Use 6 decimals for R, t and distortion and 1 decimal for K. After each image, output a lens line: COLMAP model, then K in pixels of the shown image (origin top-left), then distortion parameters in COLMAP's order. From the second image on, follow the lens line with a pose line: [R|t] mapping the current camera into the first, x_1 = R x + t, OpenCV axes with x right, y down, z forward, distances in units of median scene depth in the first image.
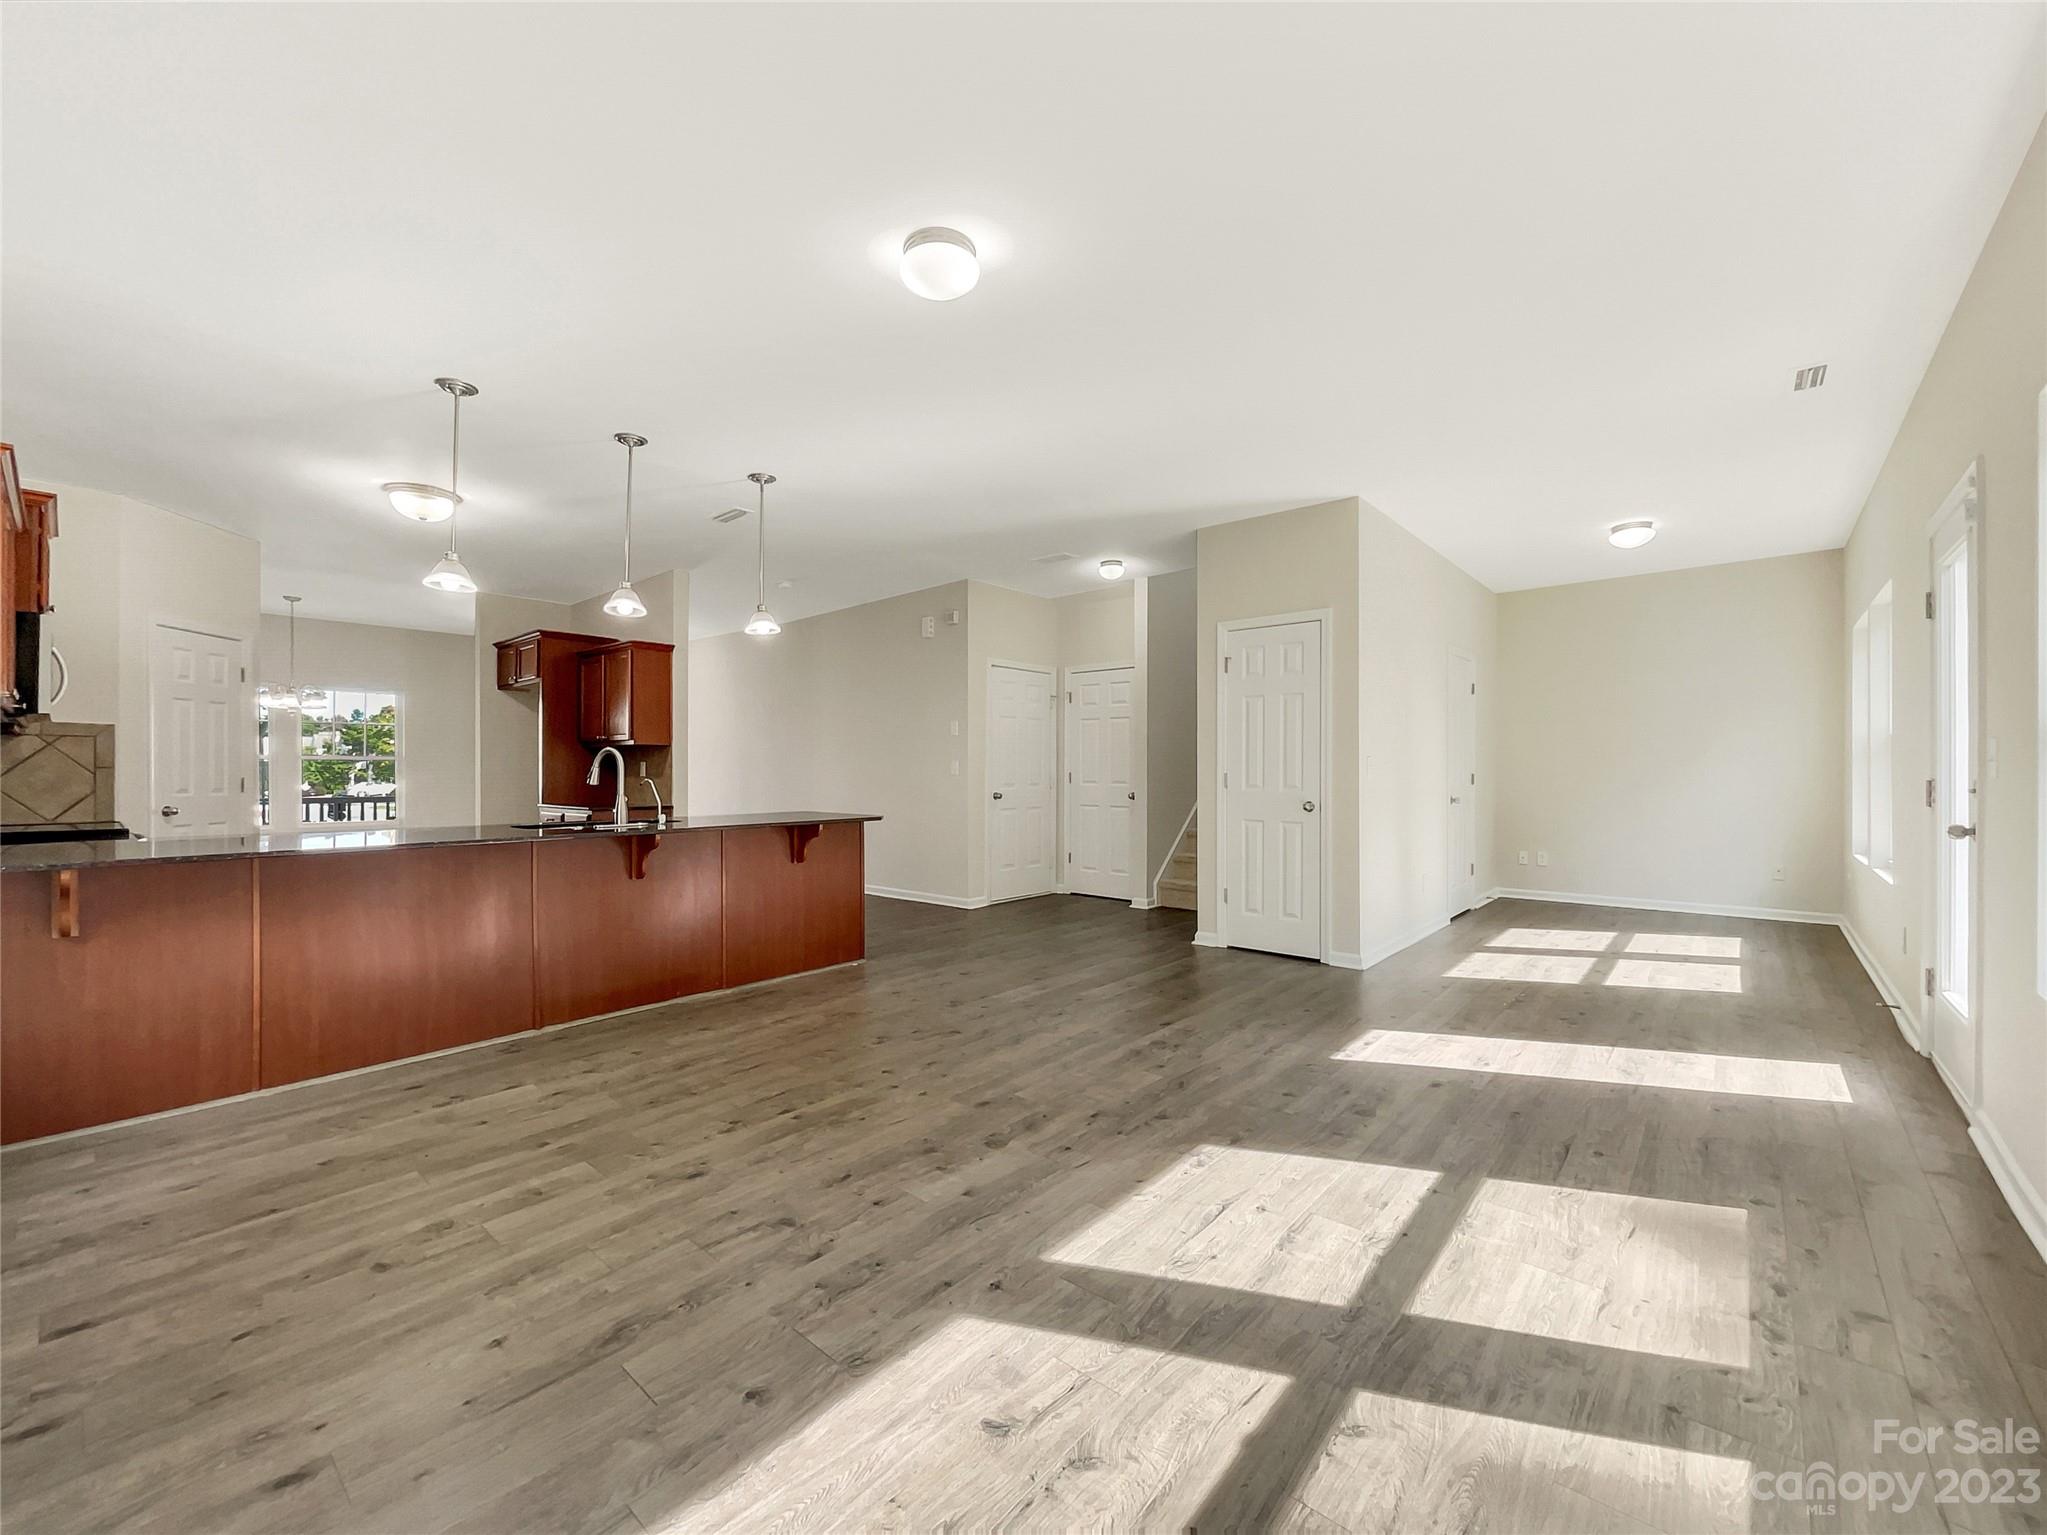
lens RADIAL K [[836.9, 0, 1024.6], [0, 836.9, 768.9], [0, 0, 1]] dist [-0.000289, -0.000047]
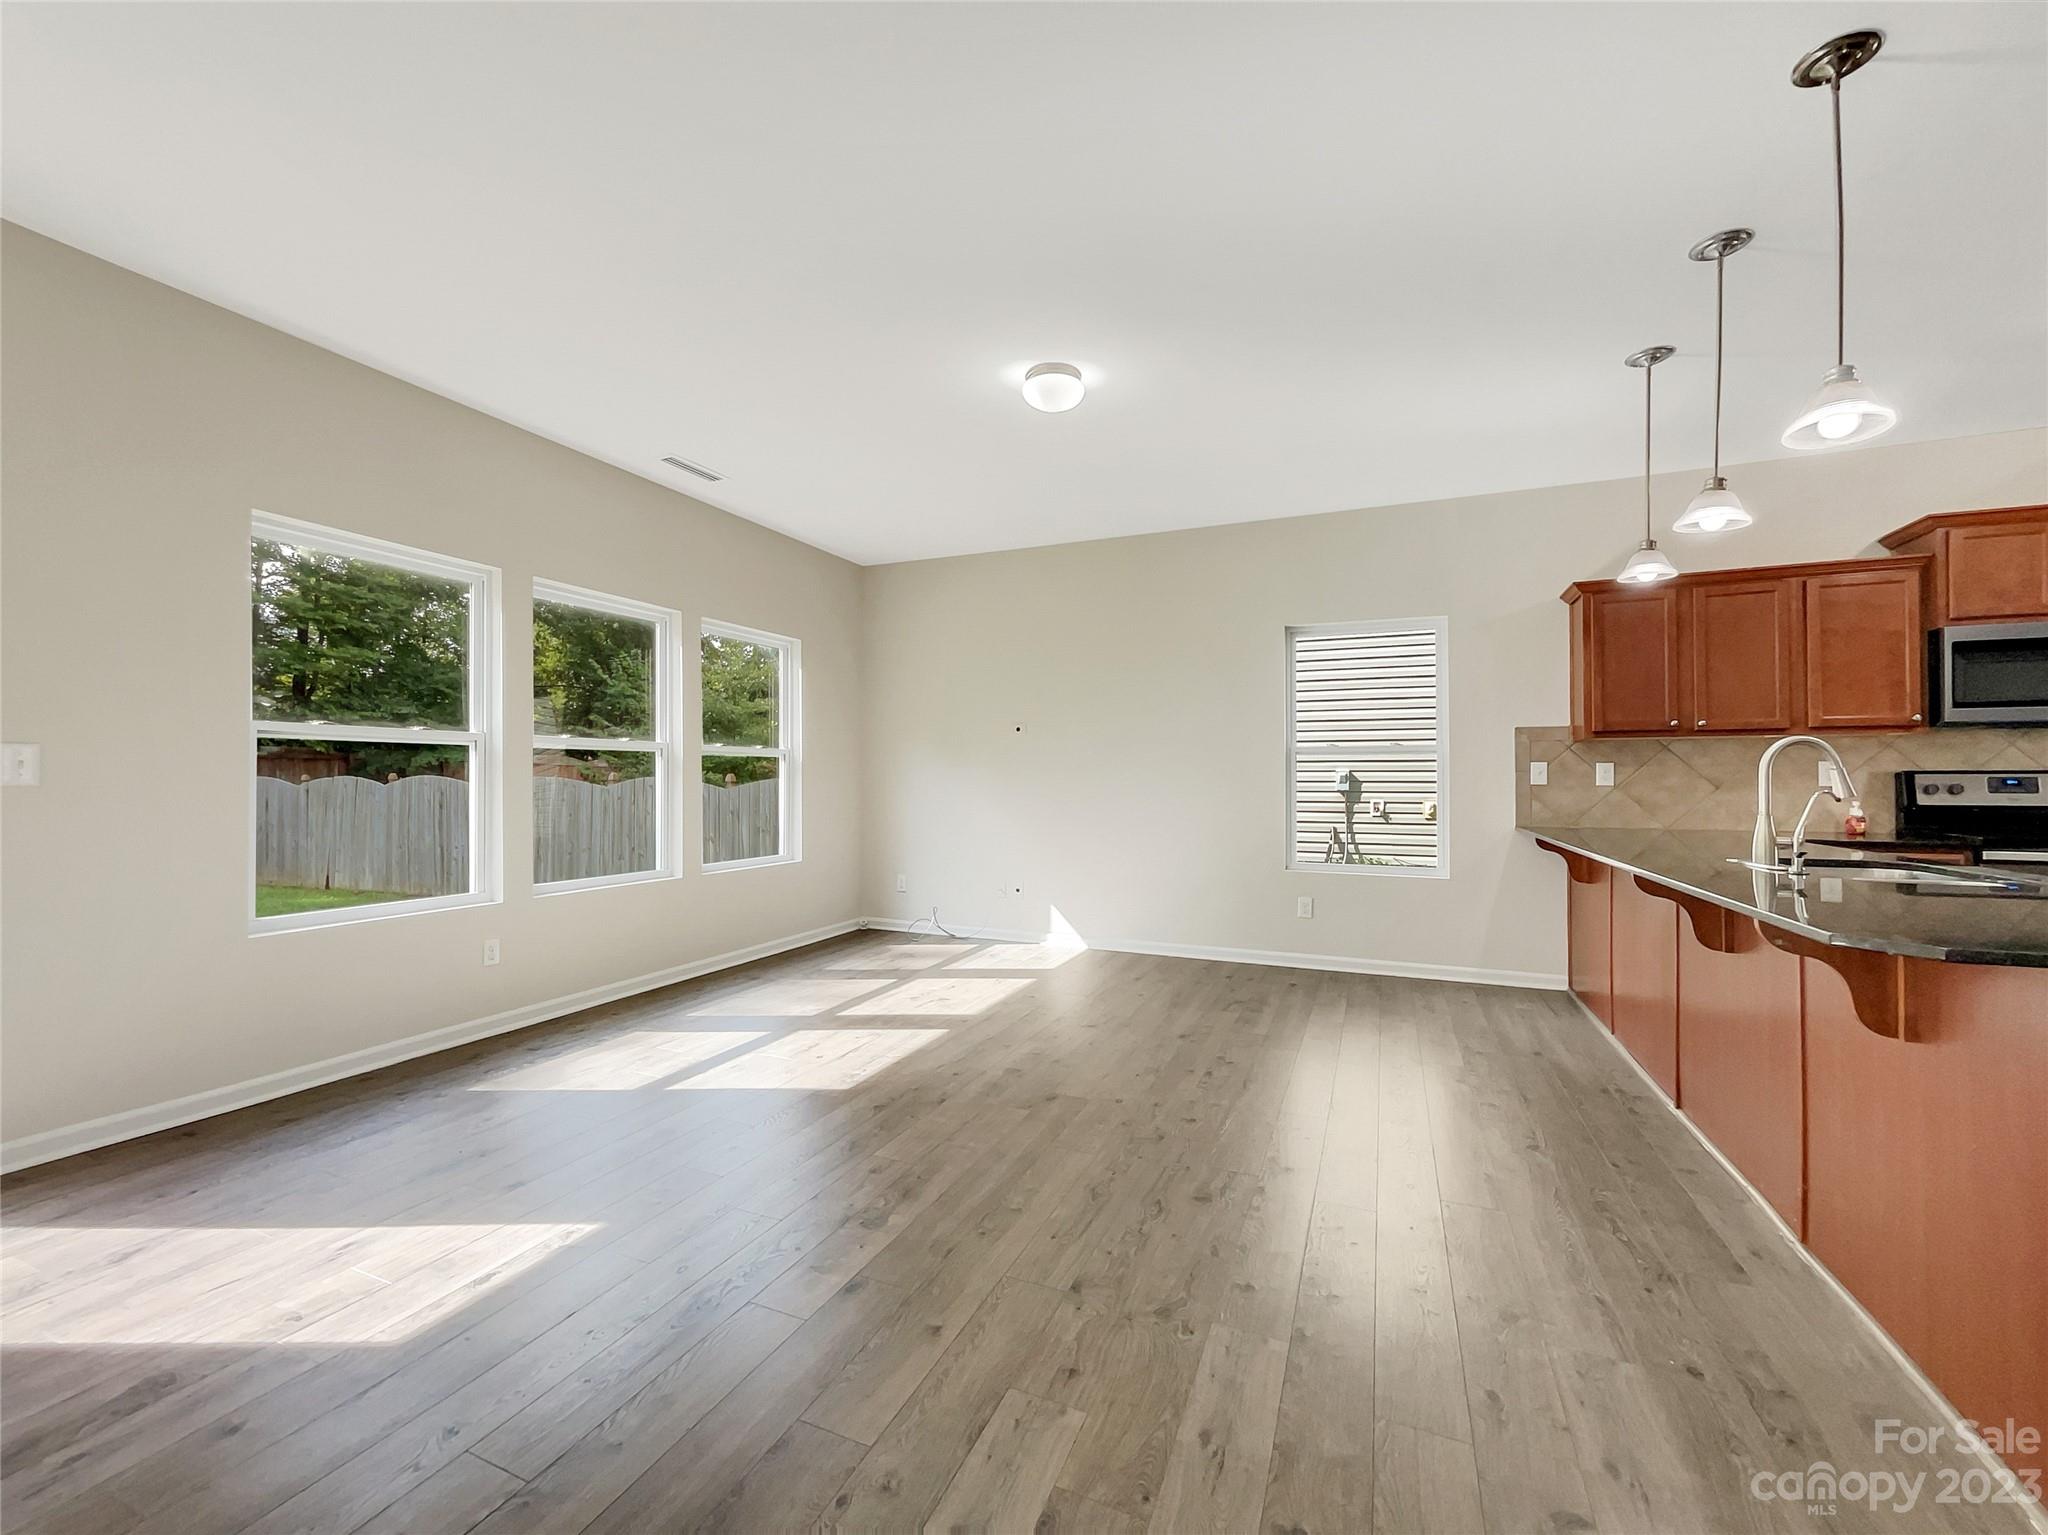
lens RADIAL K [[837.3, 0, 1022.6], [0, 837.3, 773.5], [0, 0, 1]] dist [-0.000289, -0.000047]
pose [[-0.956126, 0.000731, -0.292953, 0.330487], [0.003746, 0.999946, -0.009731, 0.010071], [0.292930, -0.010401, -0.956077, 2.280911]]
